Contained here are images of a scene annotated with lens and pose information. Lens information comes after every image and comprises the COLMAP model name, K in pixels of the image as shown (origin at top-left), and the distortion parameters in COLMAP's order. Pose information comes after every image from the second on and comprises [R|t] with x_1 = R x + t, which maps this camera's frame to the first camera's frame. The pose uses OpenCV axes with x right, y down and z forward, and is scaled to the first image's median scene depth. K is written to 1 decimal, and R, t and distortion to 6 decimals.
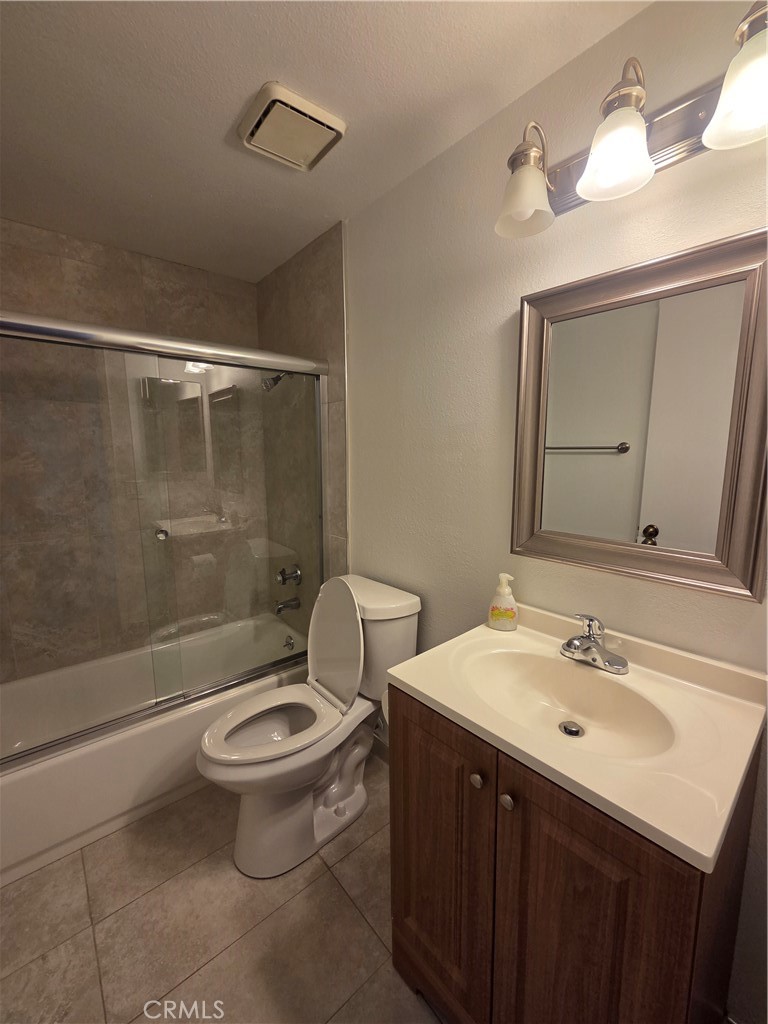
lens RADIAL K [[415.6, 0, 382.0], [0, 415.6, 509.2], [0, 0, 1]] dist [0.003358, -0.000224]
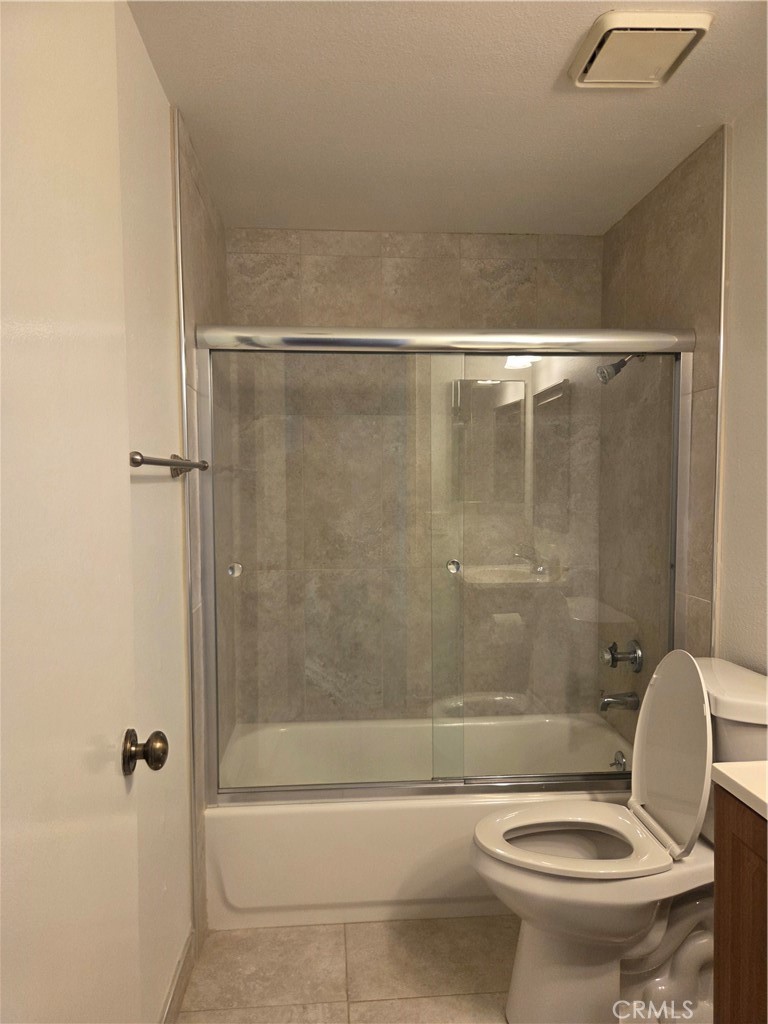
lens RADIAL K [[688.1, 0, 381.2], [0, 688.1, 512.4], [0, 0, 1]] dist [0.061570, -0.047662]
pose [[0.809809, 0.024427, -0.586185, 0.122874], [-0.081935, 0.994050, -0.071770, 0.052354], [0.580944, 0.106149, 0.806992, -0.156291]]
